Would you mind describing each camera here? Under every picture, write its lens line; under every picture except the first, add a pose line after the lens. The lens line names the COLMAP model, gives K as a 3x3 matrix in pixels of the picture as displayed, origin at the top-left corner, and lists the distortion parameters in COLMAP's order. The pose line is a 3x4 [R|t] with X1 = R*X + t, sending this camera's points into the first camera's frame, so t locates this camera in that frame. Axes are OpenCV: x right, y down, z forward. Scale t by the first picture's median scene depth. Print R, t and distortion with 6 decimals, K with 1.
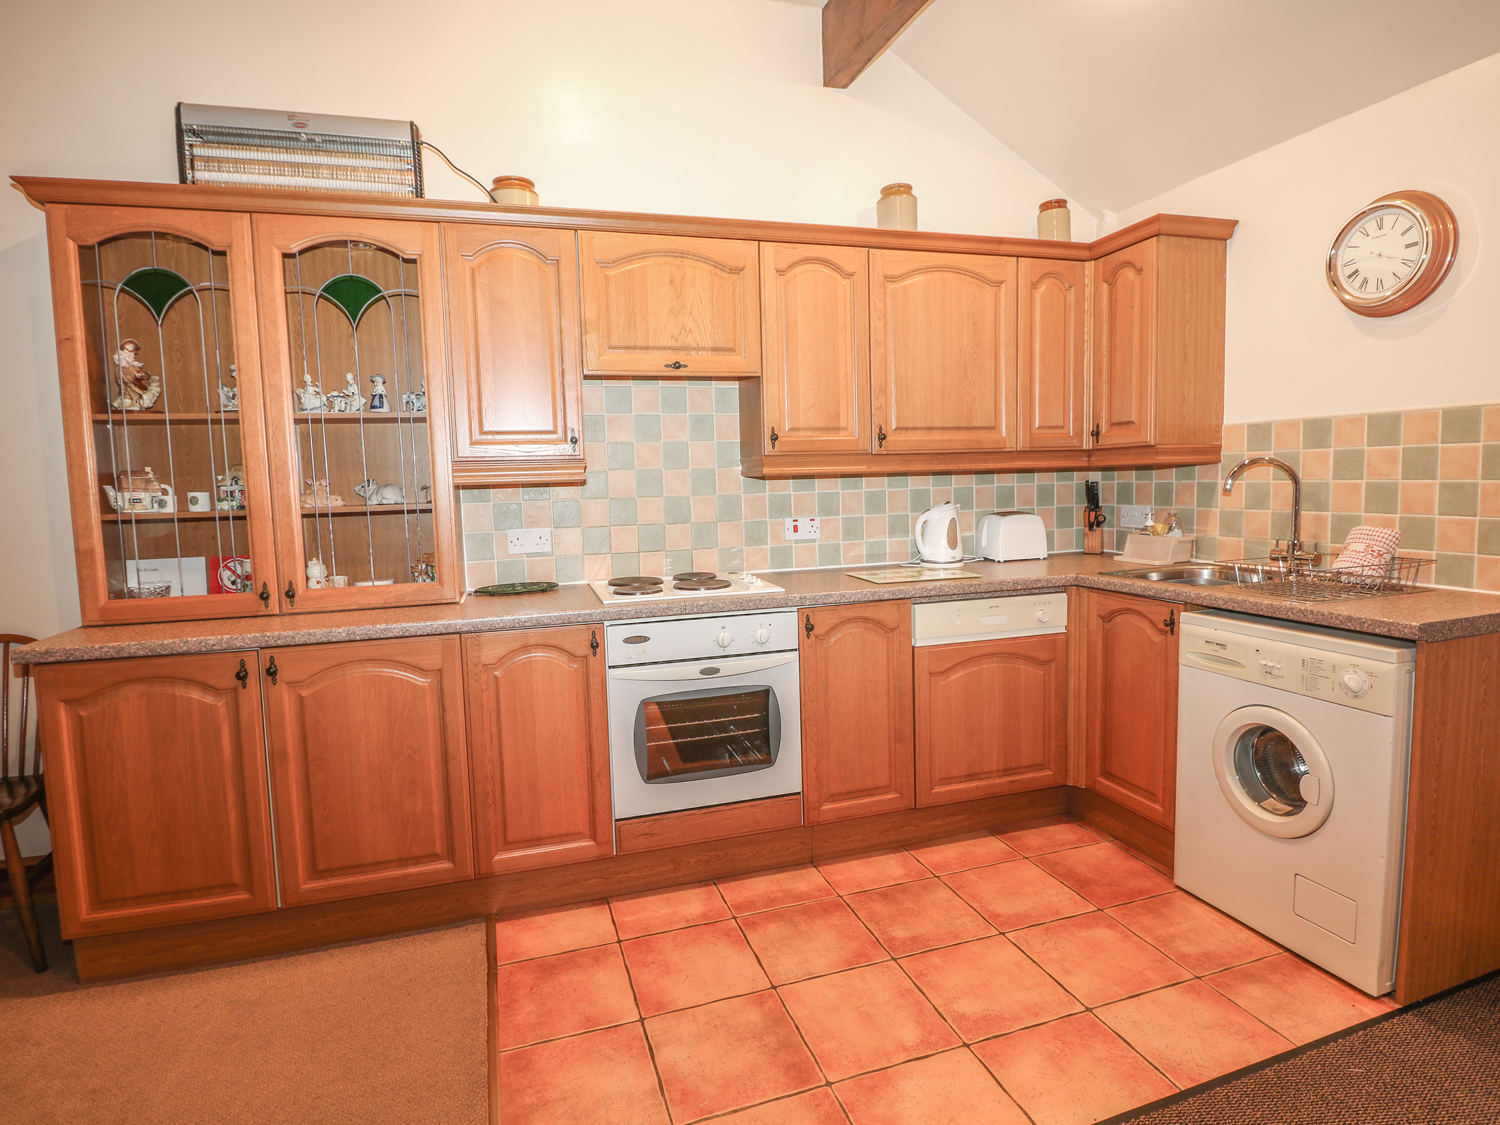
lens RADIAL K [[792.2, 0, 747.5], [0, 792.2, 548.3], [0, 0, 1]] dist [0.002443, -0.014055]
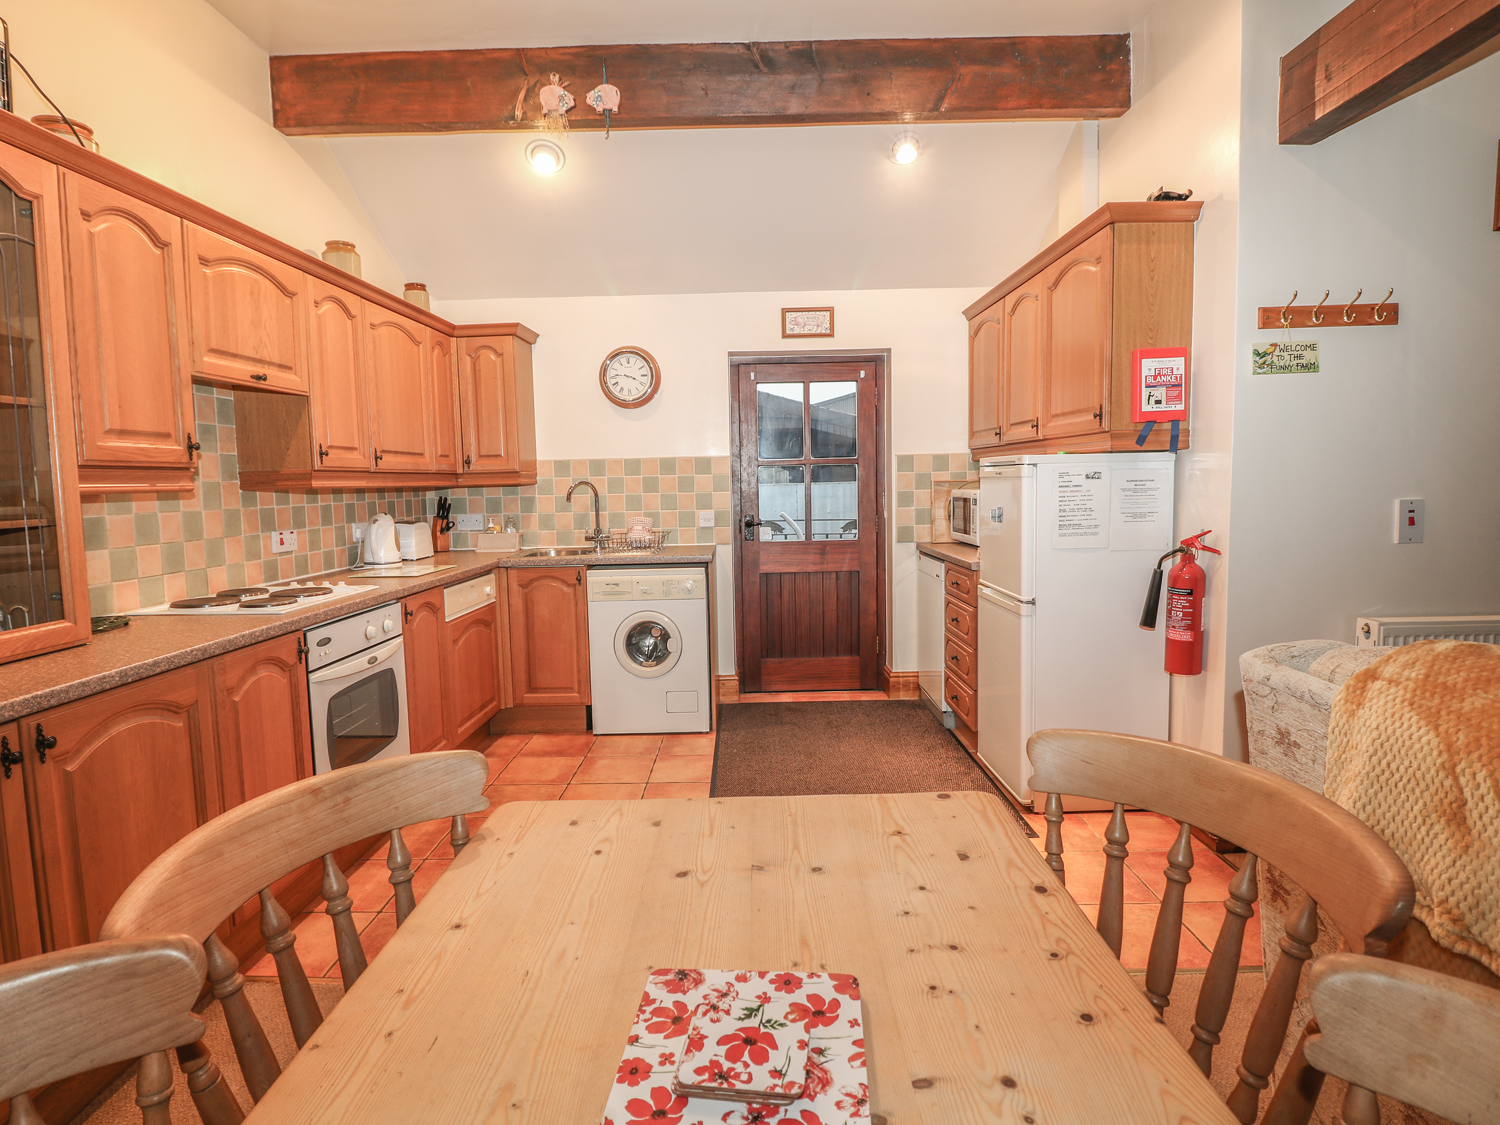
lens RADIAL K [[792.2, 0, 747.5], [0, 792.2, 548.3], [0, 0, 1]] dist [0.002443, -0.014055]
pose [[0.321189, -0.060083, 0.945107, -0.877197], [0.095735, 0.994933, 0.030716, 0.012839], [-0.942164, 0.080614, 0.325314, 0.114716]]
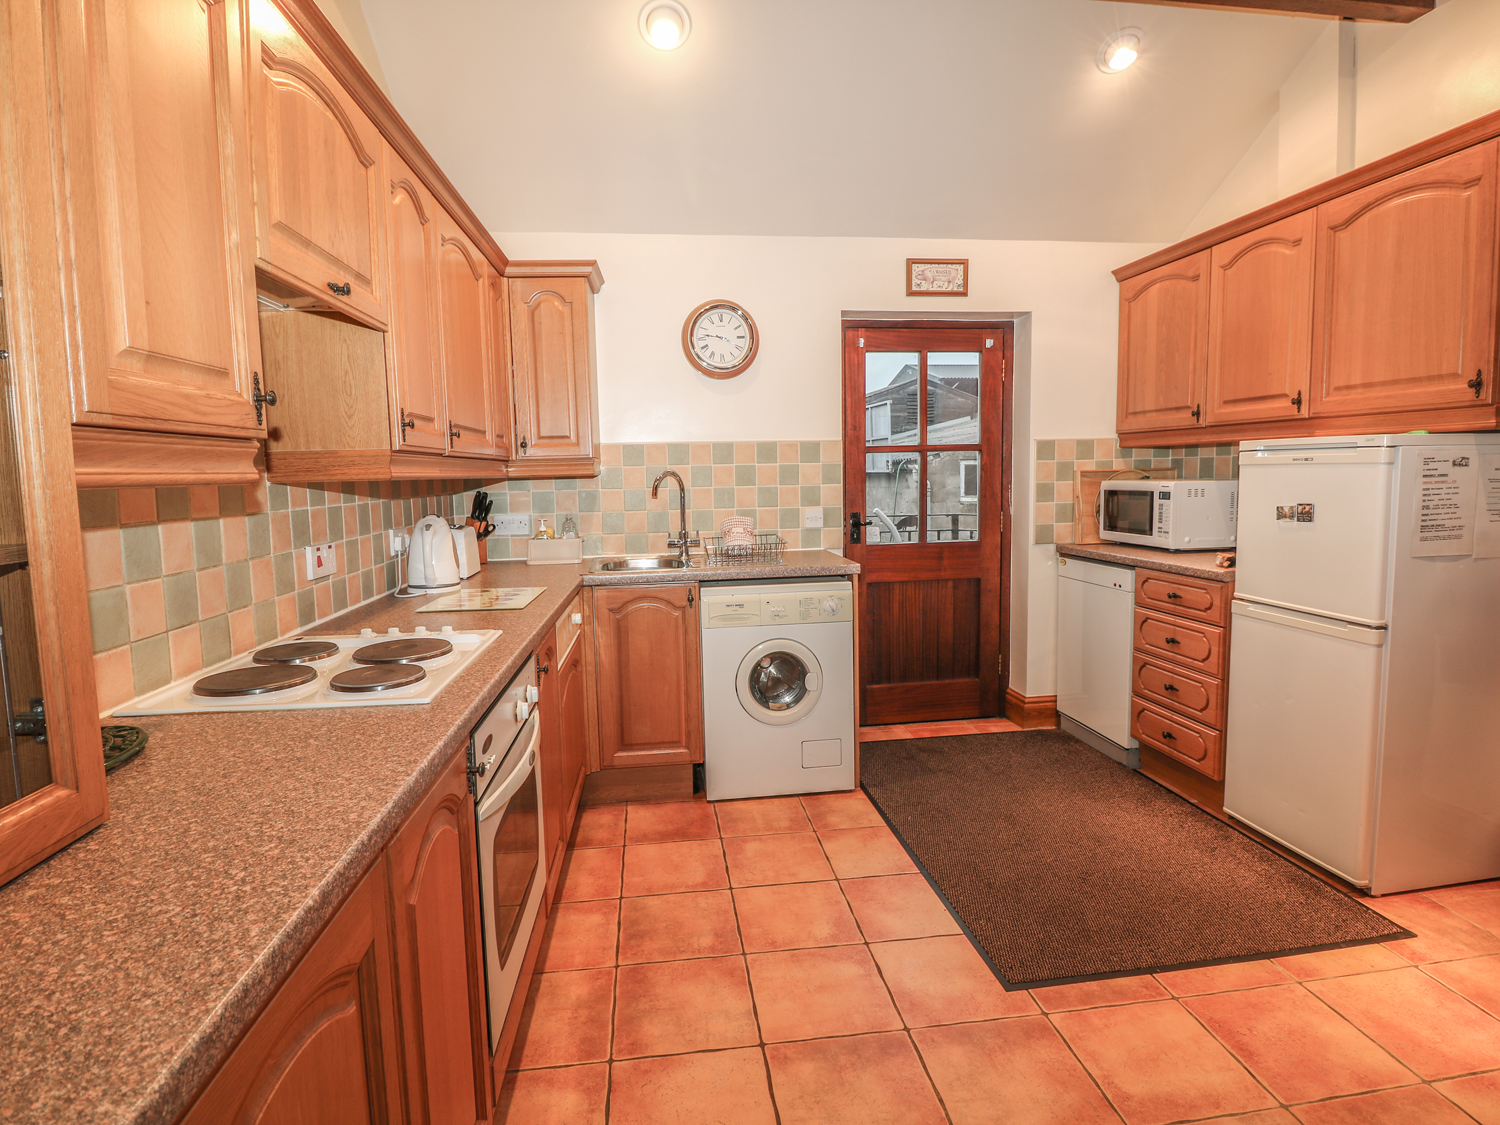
lens RADIAL K [[780.1, 0, 747.9], [0, 780.1, 546.5], [0, 0, 1]] dist [0.000225, -0.012643]
pose [[0.188281, -0.070360, 0.979592, -0.629447], [0.102599, 0.993382, 0.051630, -0.041562], [-0.976741, 0.090785, 0.194254, 0.630202]]
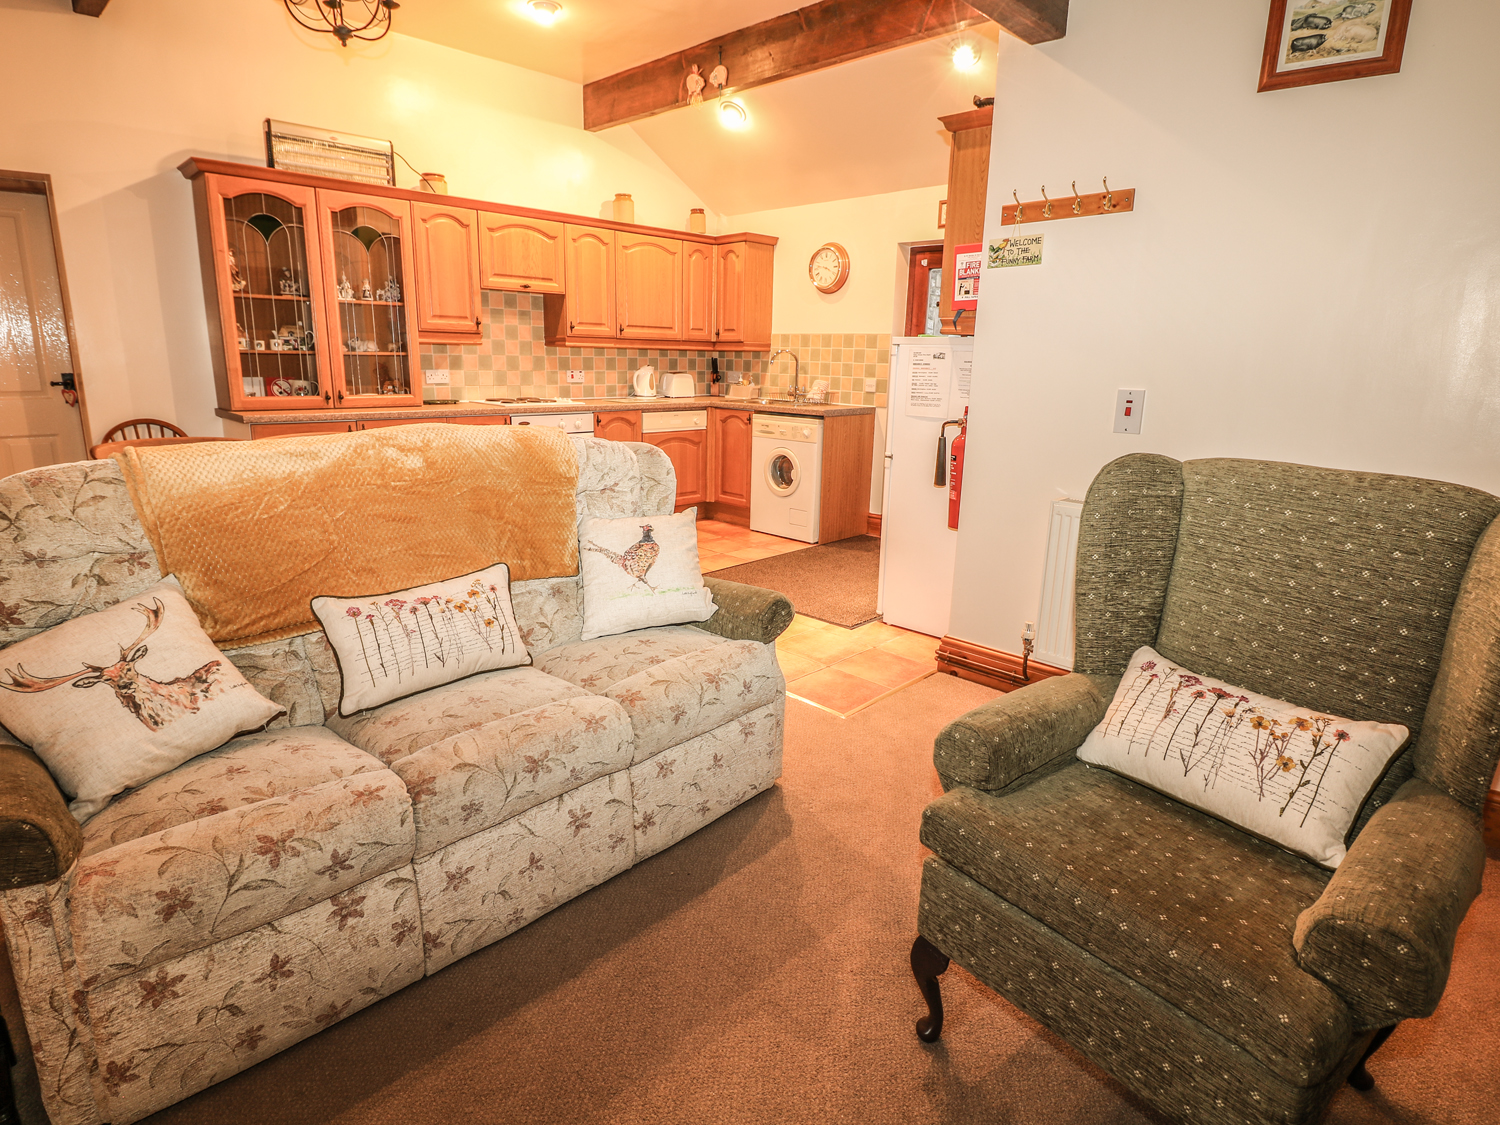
lens RADIAL K [[803.0, 0, 745.8], [0, 803.0, 548.9], [0, 0, 1]] dist [-0.000777, -0.000464]
pose [[0.885664, -0.062954, 0.460038, -0.577726], [-0.005606, 0.989244, 0.146167, 0.120406], [-0.464292, -0.132034, 0.875785, -1.100410]]
